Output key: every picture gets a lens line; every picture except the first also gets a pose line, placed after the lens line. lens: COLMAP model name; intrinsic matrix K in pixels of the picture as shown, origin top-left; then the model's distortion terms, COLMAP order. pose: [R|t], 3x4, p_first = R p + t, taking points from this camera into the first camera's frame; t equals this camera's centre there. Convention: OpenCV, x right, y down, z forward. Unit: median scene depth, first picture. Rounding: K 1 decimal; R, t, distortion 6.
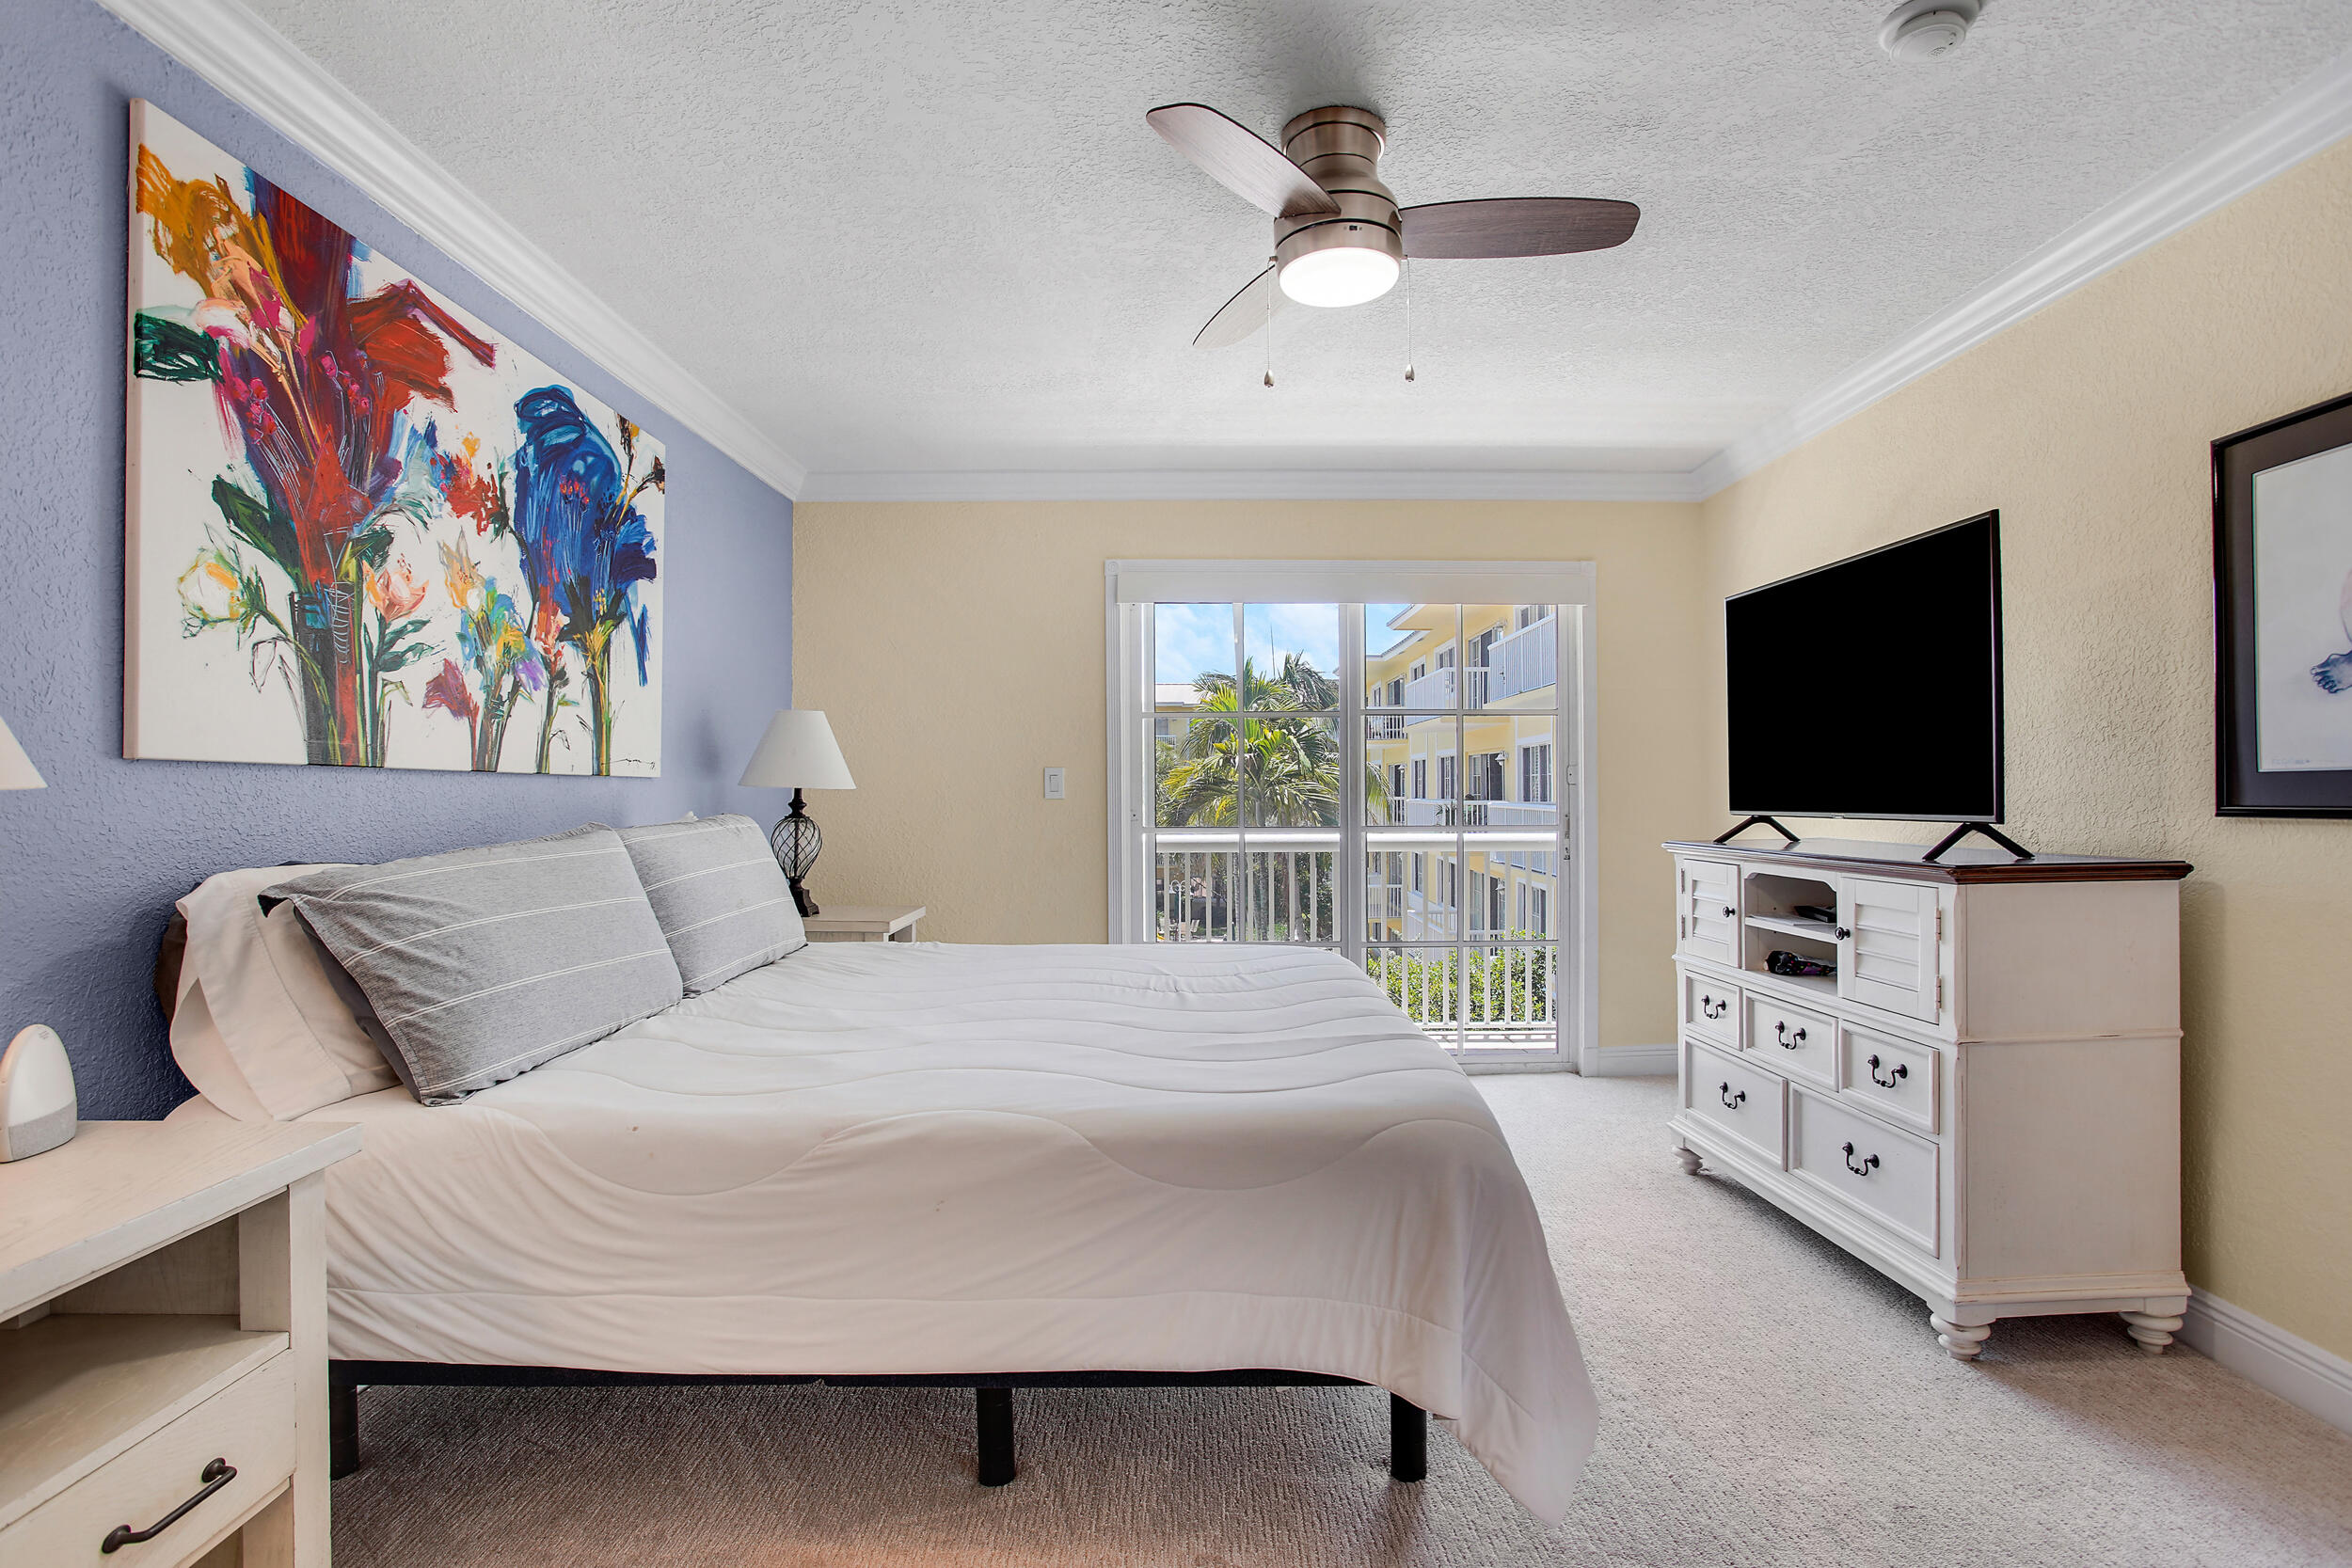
lens RADIAL K [[1197.2, 0, 1176.0], [0, 1197.2, 784.0], [0, 0, 1]] dist [-0.043243, 0.023821]
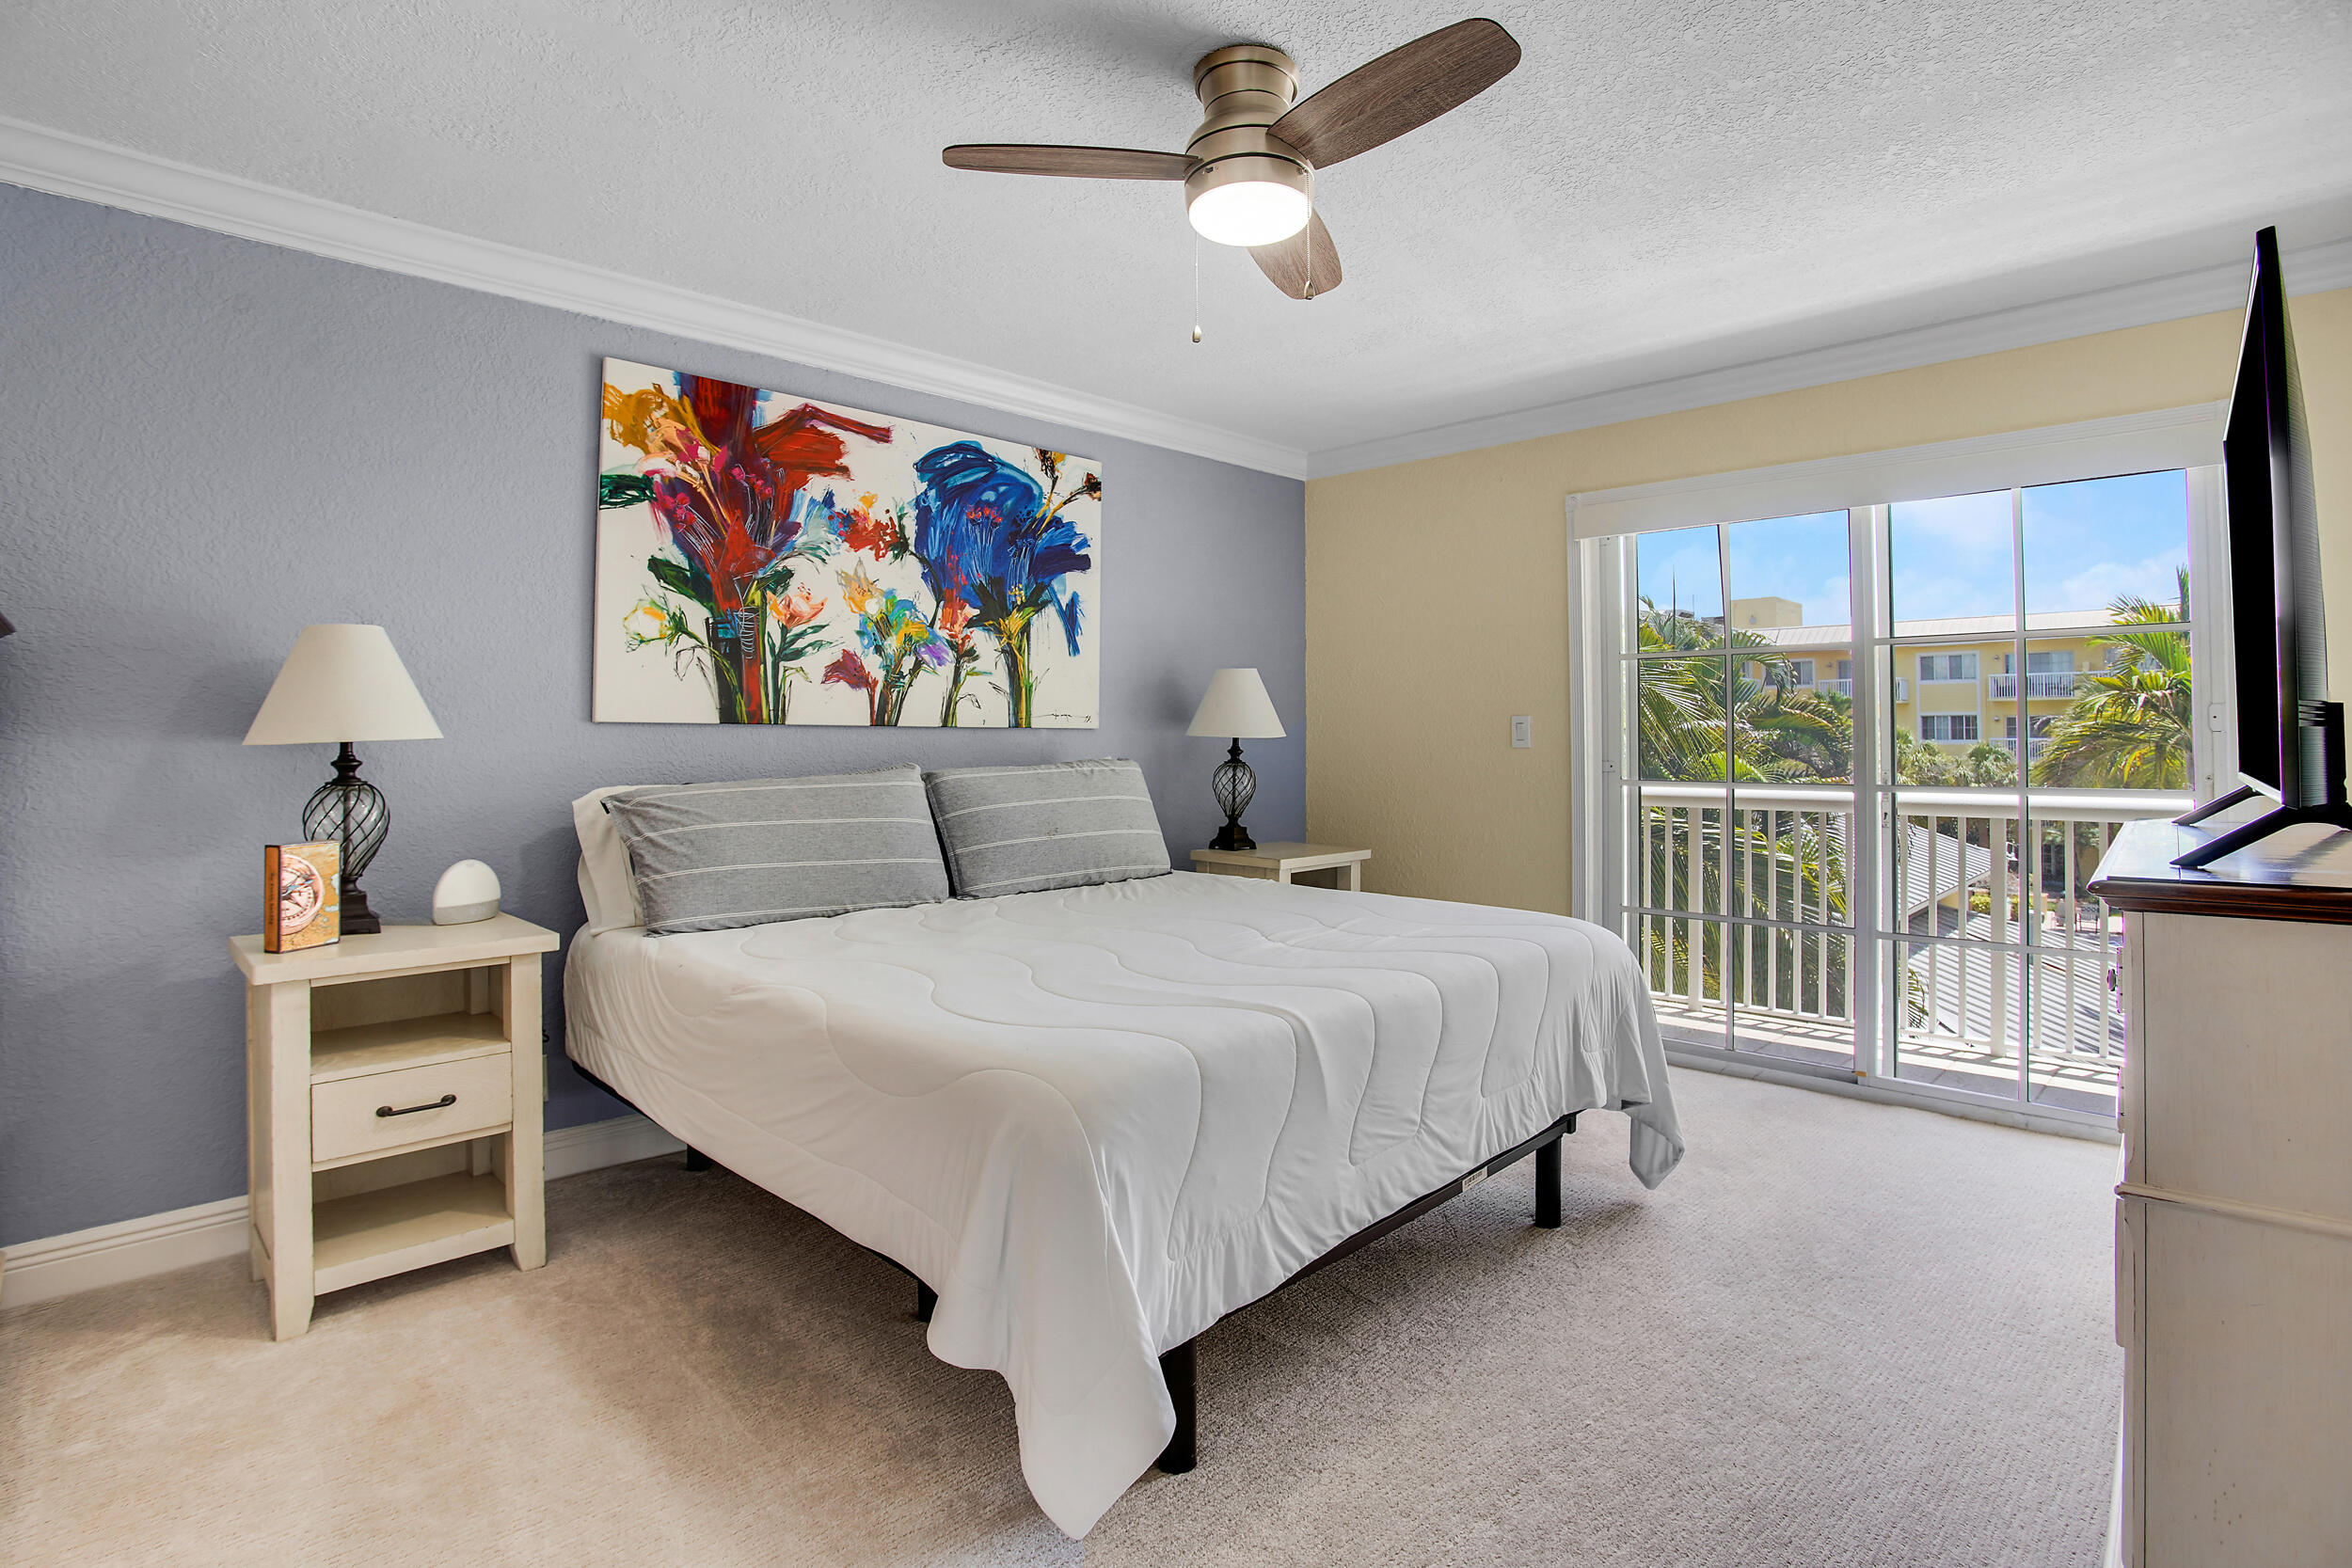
lens RADIAL K [[1162.6, 0, 1178.6], [0, 1162.6, 708.3], [0, 0, 1]] dist [-0.095196, 0.036456]
pose [[0.709937, -0.012796, -0.704149, 0.674448], [0.001383, 0.999858, -0.016776, -0.007982], [0.704264, 0.010936, 0.709854, 0.272543]]
